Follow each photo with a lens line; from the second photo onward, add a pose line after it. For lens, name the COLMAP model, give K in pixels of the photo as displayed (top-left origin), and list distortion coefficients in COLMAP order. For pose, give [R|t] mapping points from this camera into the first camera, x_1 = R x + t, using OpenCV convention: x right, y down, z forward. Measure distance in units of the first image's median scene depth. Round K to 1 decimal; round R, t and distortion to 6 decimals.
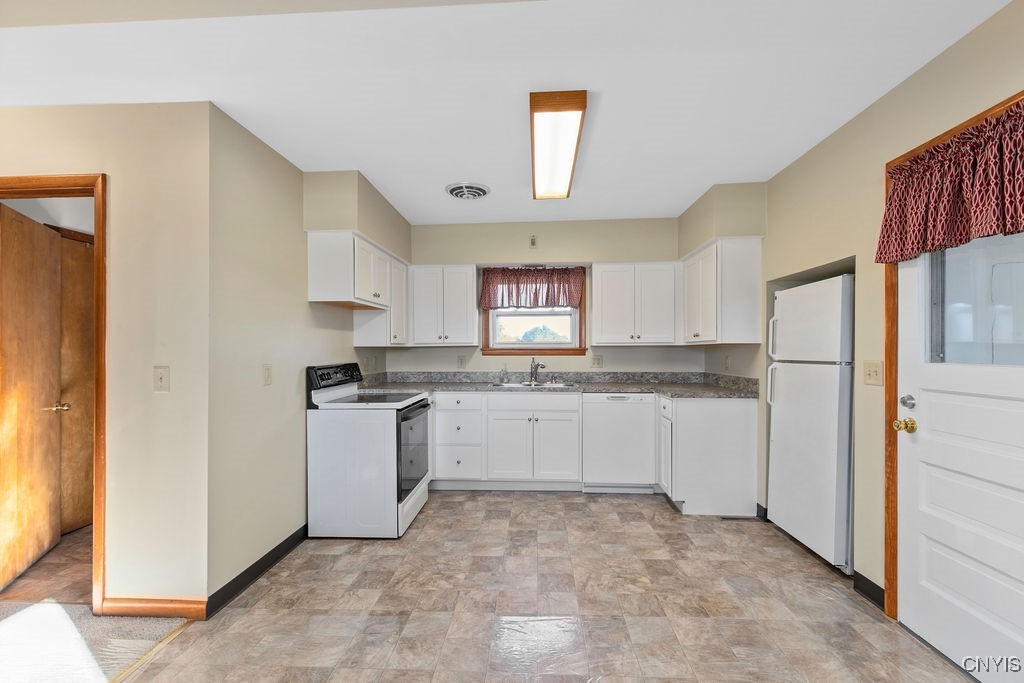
lens RADIAL K [[461.7, 0, 507.7], [0, 461.7, 351.4], [0, 0, 1]] dist [0.000748, -0.000283]
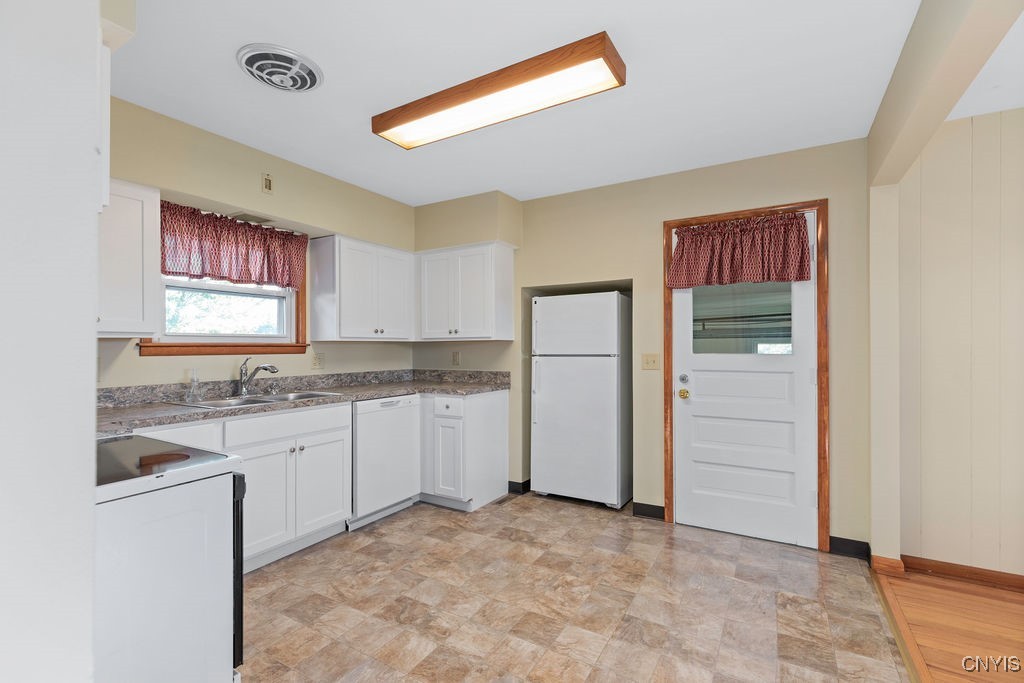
lens RADIAL K [[460.0, 0, 509.8], [0, 460.0, 348.1], [0, 0, 1]] dist [0.003222, 0.000067]
pose [[0.455640, -0.002462, 0.890161, -0.437255], [0.003928, 0.999992, 0.000755, 0.000583], [-0.890156, 0.003152, 0.455646, 0.453378]]
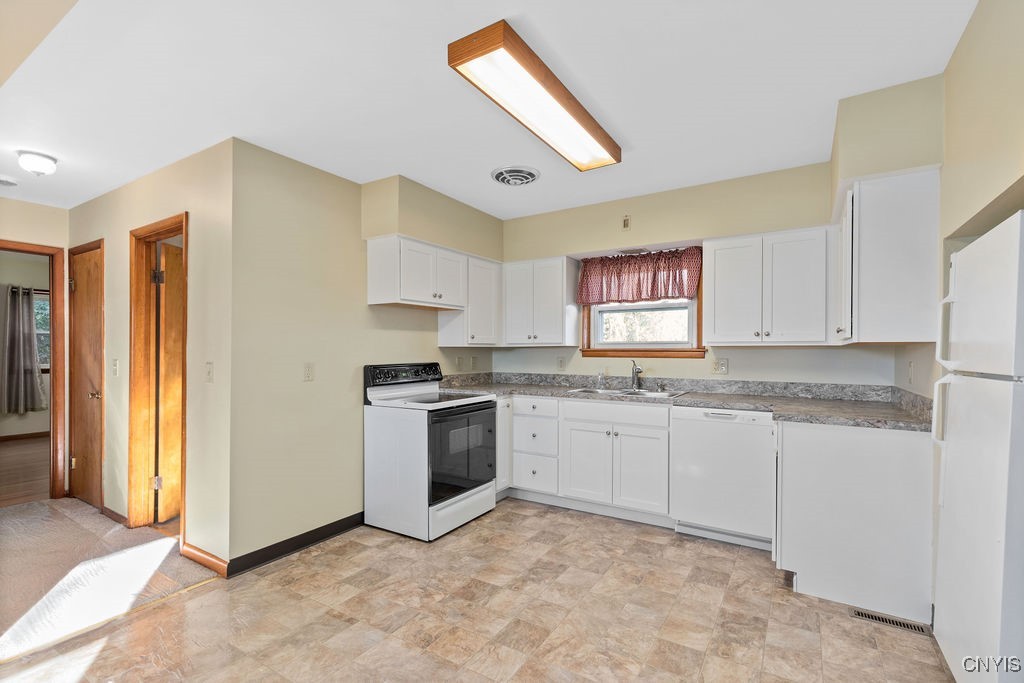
lens RADIAL K [[462.6, 0, 510.4], [0, 462.6, 351.8], [0, 0, 1]] dist [0.001716, -0.000026]
pose [[0.877685, 0.006127, -0.479198, 0.322016], [-0.006676, 0.999978, 0.000558, -0.001085], [0.479191, 0.002710, 0.877707, 0.183108]]
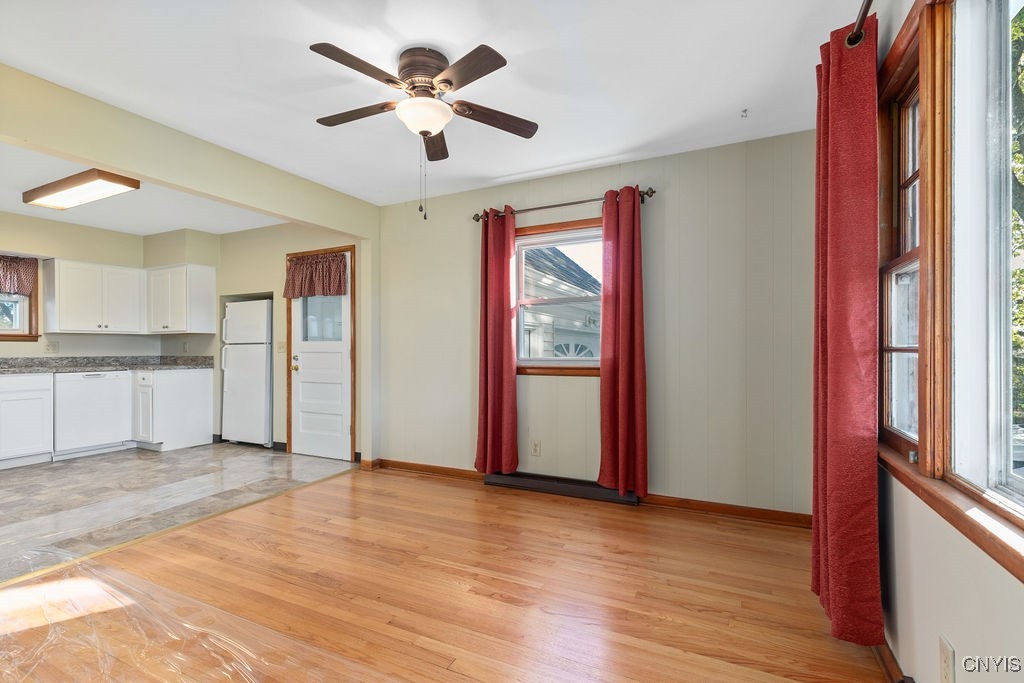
lens RADIAL K [[460.0, 0, 509.8], [0, 460.0, 348.1], [0, 0, 1]] dist [0.003222, 0.000067]
pose [[0.380490, -0.001364, 0.924784, -0.502456], [0.004444, 0.999990, -0.000354, 0.035698], [-0.924775, 0.004245, 0.380492, -0.512228]]
